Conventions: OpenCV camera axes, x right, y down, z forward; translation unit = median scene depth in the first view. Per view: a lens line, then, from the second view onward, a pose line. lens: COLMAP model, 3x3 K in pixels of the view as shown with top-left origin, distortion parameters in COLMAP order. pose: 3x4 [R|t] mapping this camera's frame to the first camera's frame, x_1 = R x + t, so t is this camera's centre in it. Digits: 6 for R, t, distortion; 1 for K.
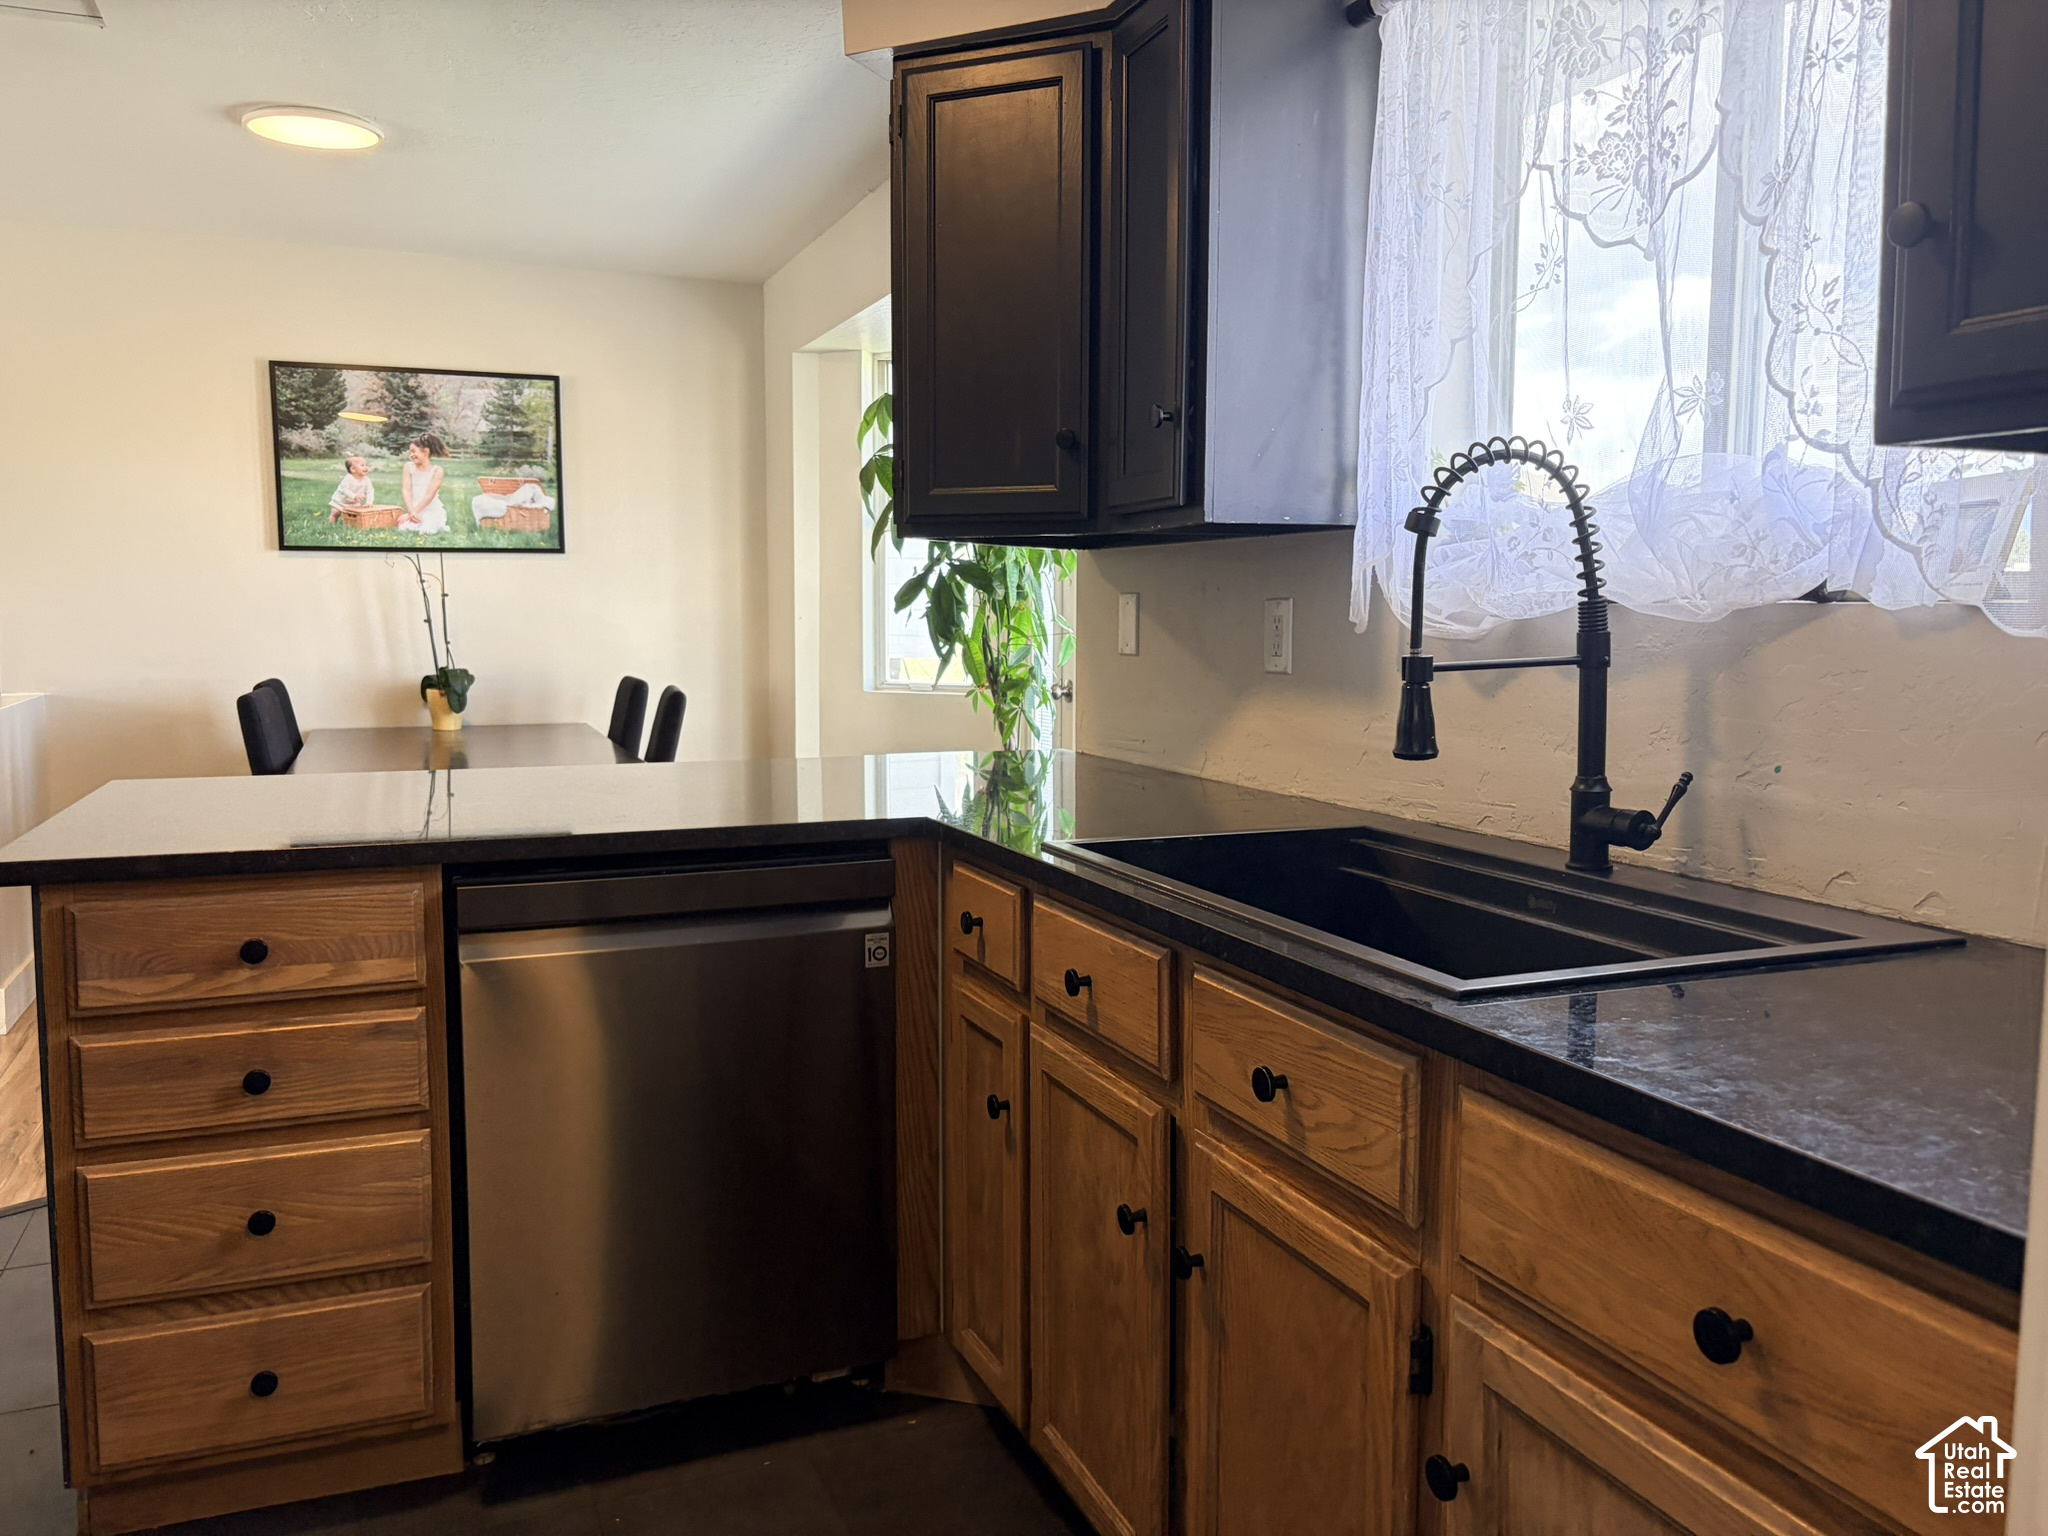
lens RADIAL K [[1571.2, 0, 1029.6], [0, 1571.2, 760.7], [0, 0, 1]] dist [0.026921, 0.002799]
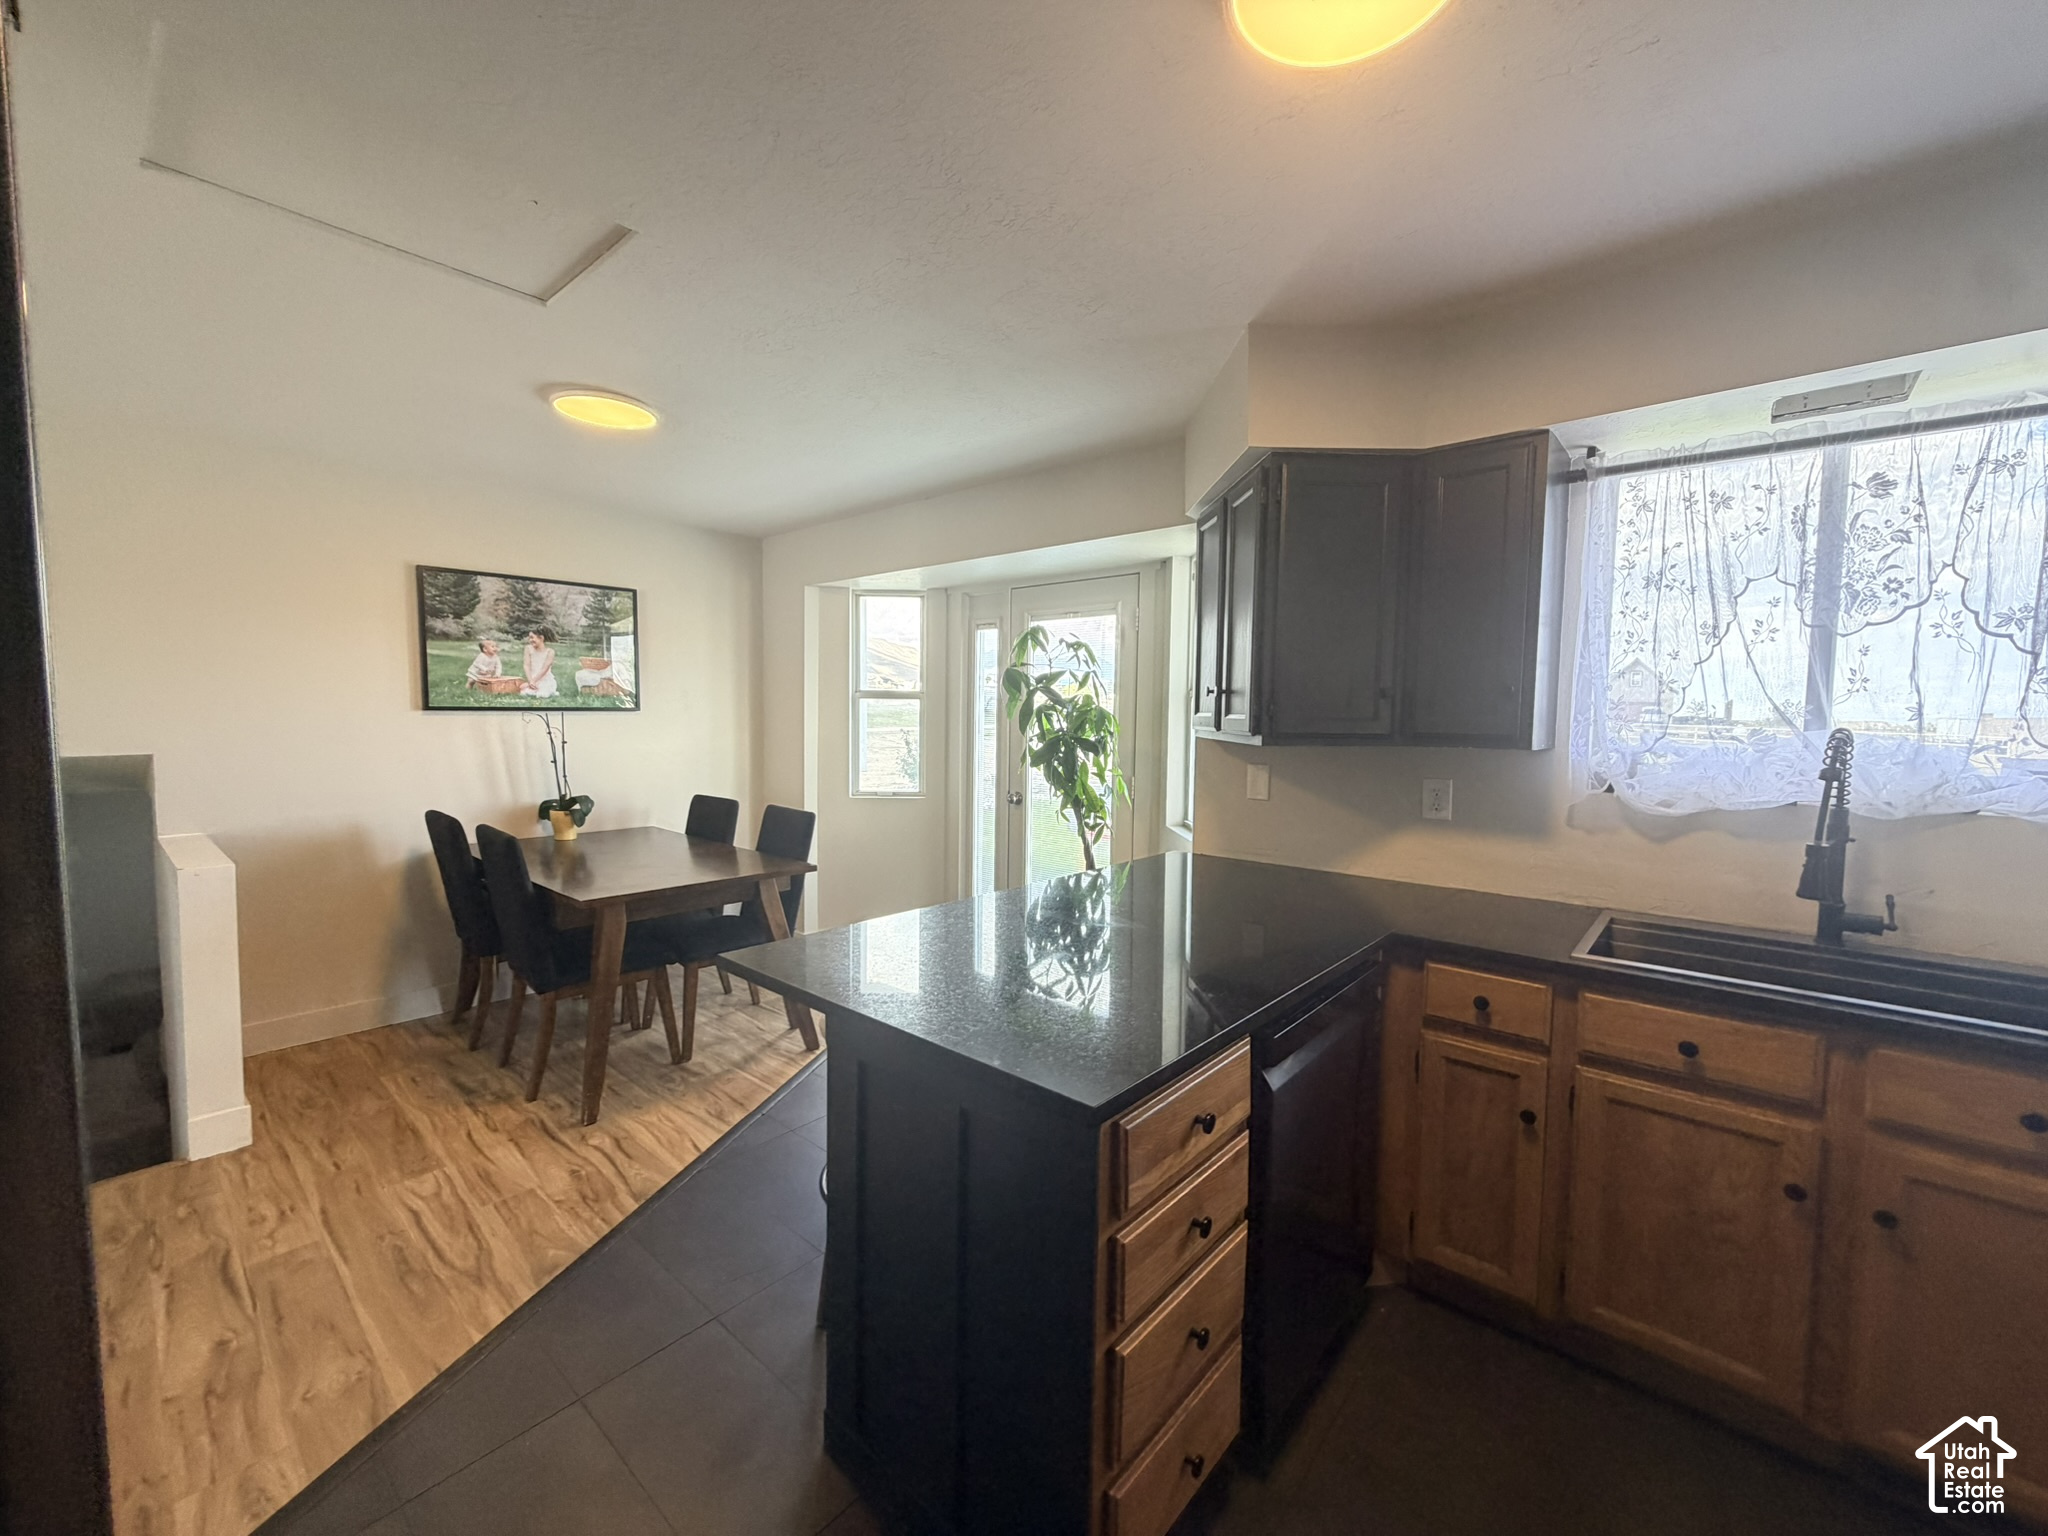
lens RADIAL K [[820.3, 0, 1019.0], [0, 820.3, 766.3], [0, 0, 1]] dist [-0.001692, 0.000987]
pose [[0.896213, -0.023009, 0.443027, -0.332617], [0.034880, 0.999217, -0.018665, -0.056378], [-0.442250, 0.032181, 0.896314, 0.177578]]
